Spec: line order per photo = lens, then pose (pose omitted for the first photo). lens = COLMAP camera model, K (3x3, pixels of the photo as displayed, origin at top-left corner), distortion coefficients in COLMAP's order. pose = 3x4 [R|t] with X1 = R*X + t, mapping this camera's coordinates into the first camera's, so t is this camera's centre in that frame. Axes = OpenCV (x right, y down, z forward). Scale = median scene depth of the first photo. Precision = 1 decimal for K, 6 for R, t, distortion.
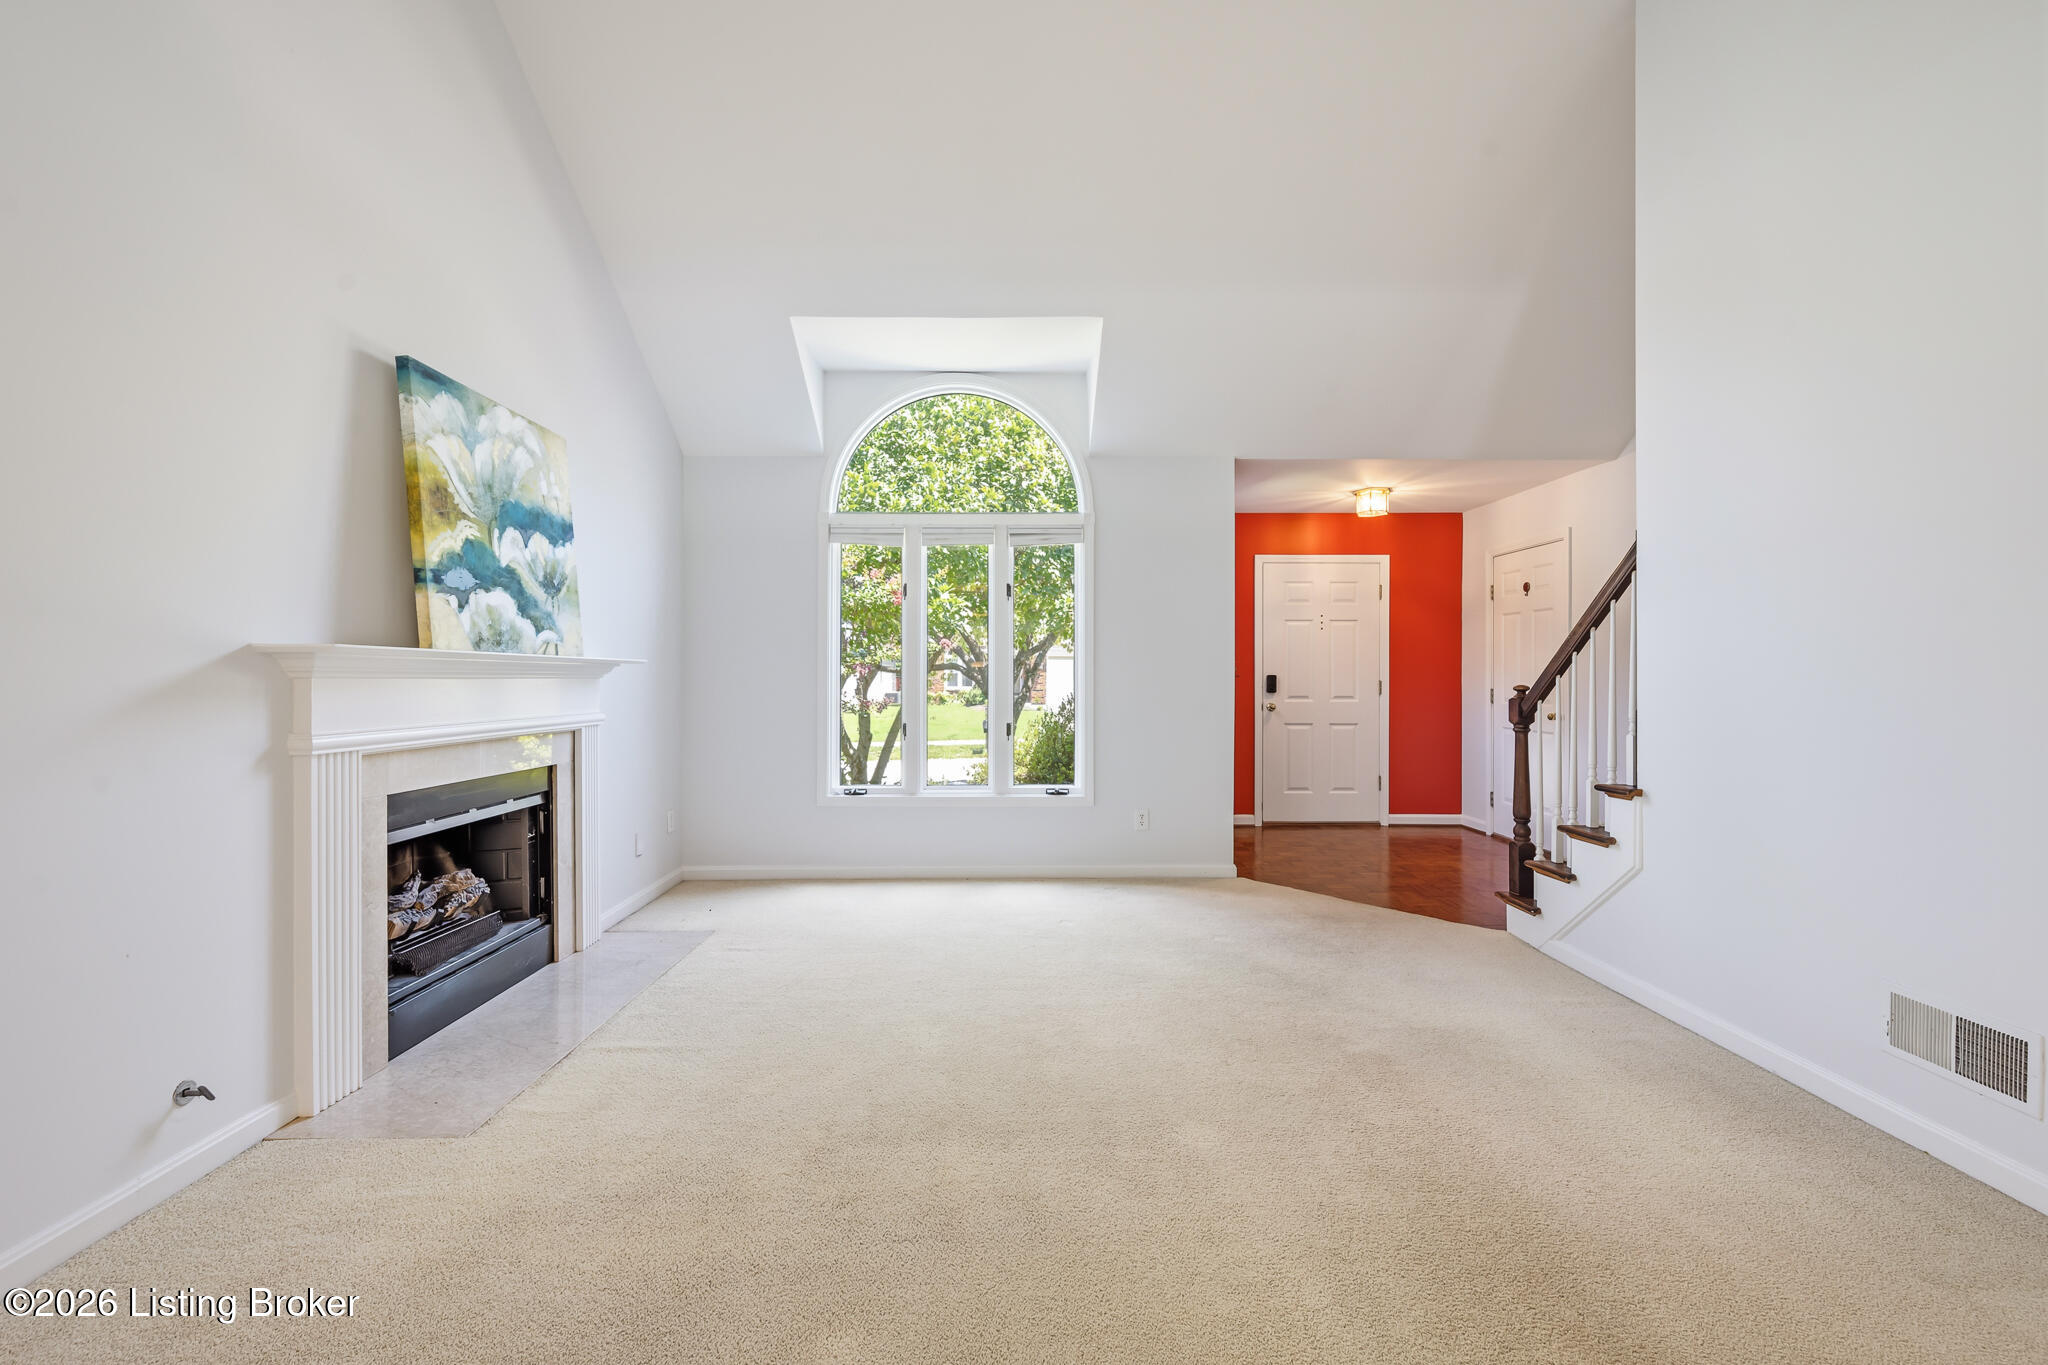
lens RADIAL K [[843.6, 0, 1026.3], [0, 843.6, 676.1], [0, 0, 1]] dist [-0.000130, 0.000020]
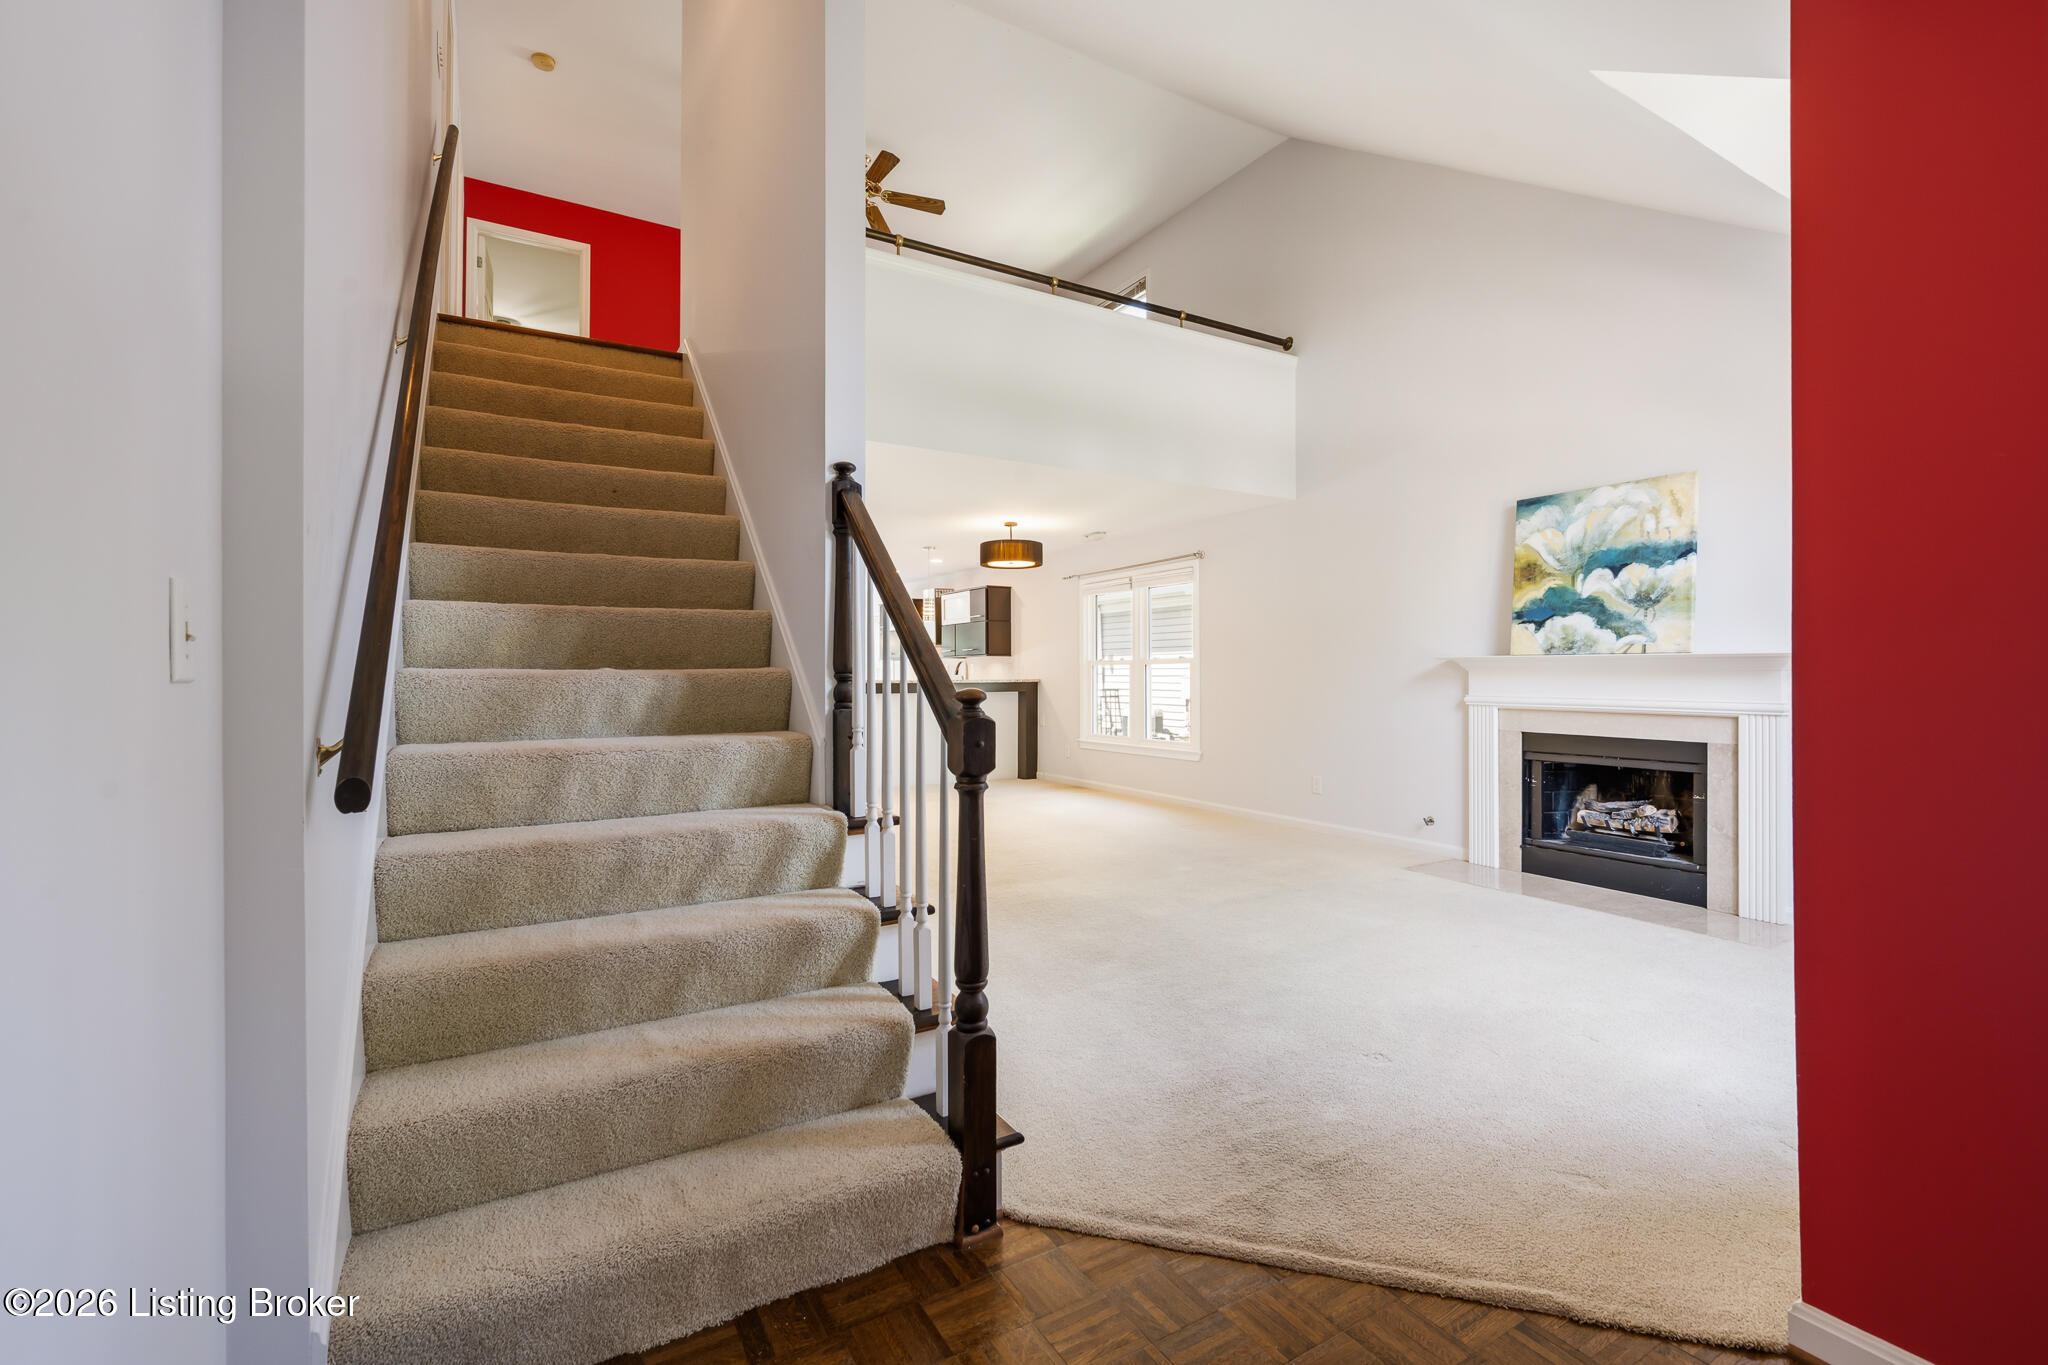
lens RADIAL K [[908.0, 0, 1023.3], [0, 908.0, 670.8], [0, 0, 1]] dist [-0.000183, -0.000085]
pose [[-0.864833, 0.002184, -0.502055, 0.974072], [0.004212, 0.999987, -0.002905, 0.002641], [0.502042, -0.004627, -0.864831, 1.718137]]
